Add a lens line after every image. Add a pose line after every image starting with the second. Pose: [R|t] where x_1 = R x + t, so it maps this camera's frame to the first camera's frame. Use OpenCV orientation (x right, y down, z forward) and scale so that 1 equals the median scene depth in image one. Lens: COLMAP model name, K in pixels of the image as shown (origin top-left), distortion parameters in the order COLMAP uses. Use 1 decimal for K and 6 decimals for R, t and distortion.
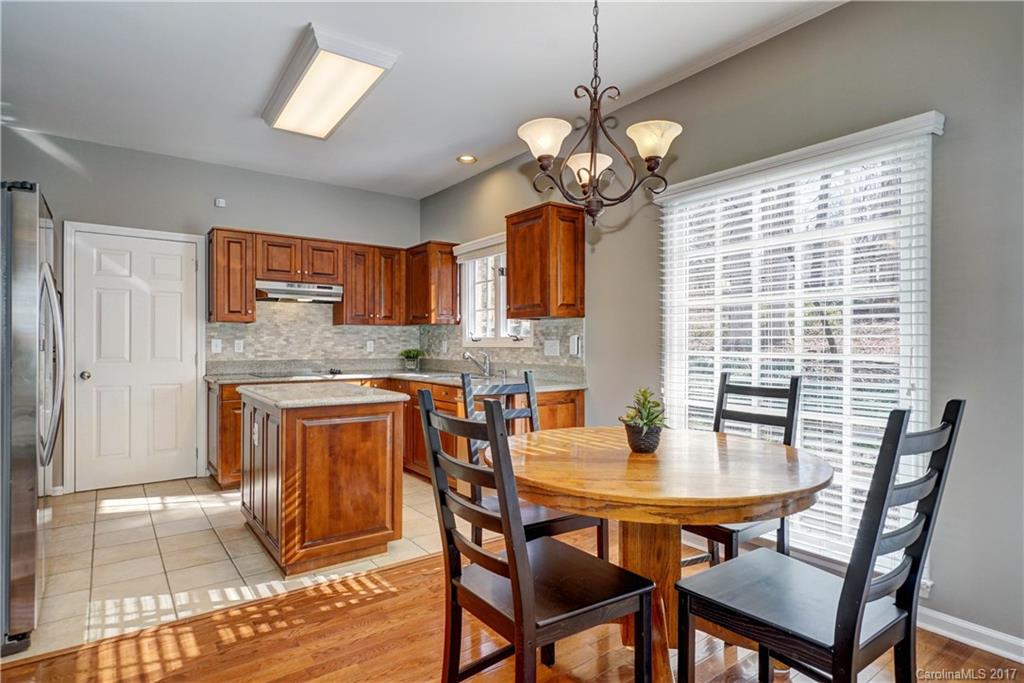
lens RADIAL K [[553.1, 0, 512.0], [0, 553.1, 341.5], [0, 0, 1]] dist [-0.000187, -0.000012]
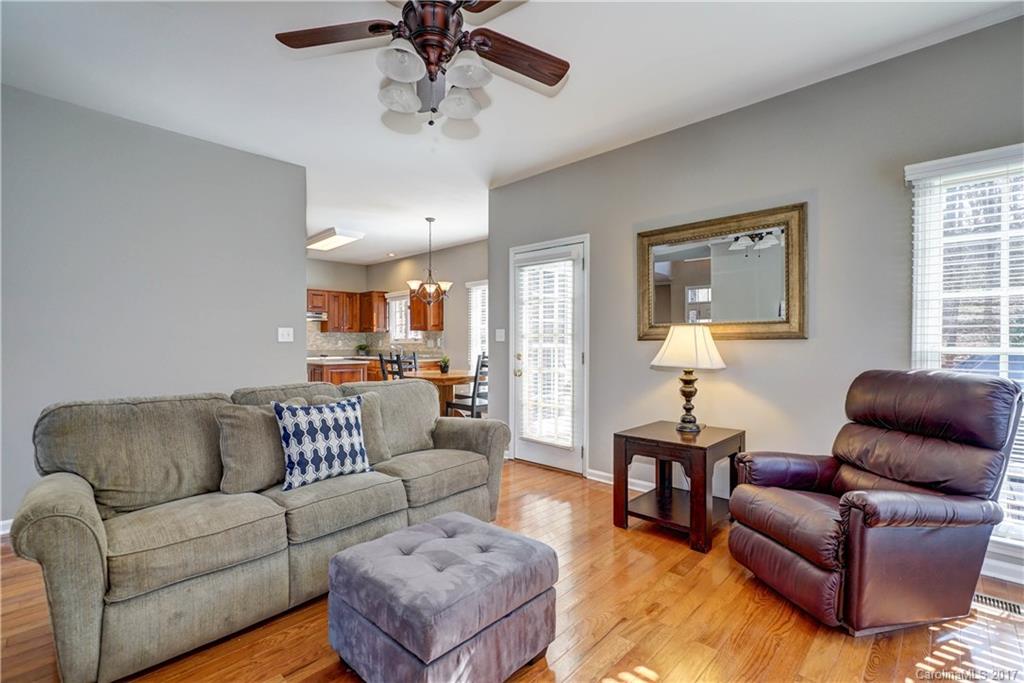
lens RADIAL K [[449.0, 0, 512.0], [0, 449.0, 341.5], [0, 0, 1]] dist [0.001526, 0.000138]
pose [[0.983922, 0.000008, 0.178599, 0.057269], [-0.000723, 0.999992, 0.003936, -0.003824], [-0.178597, -0.004002, 0.983914, -0.696502]]
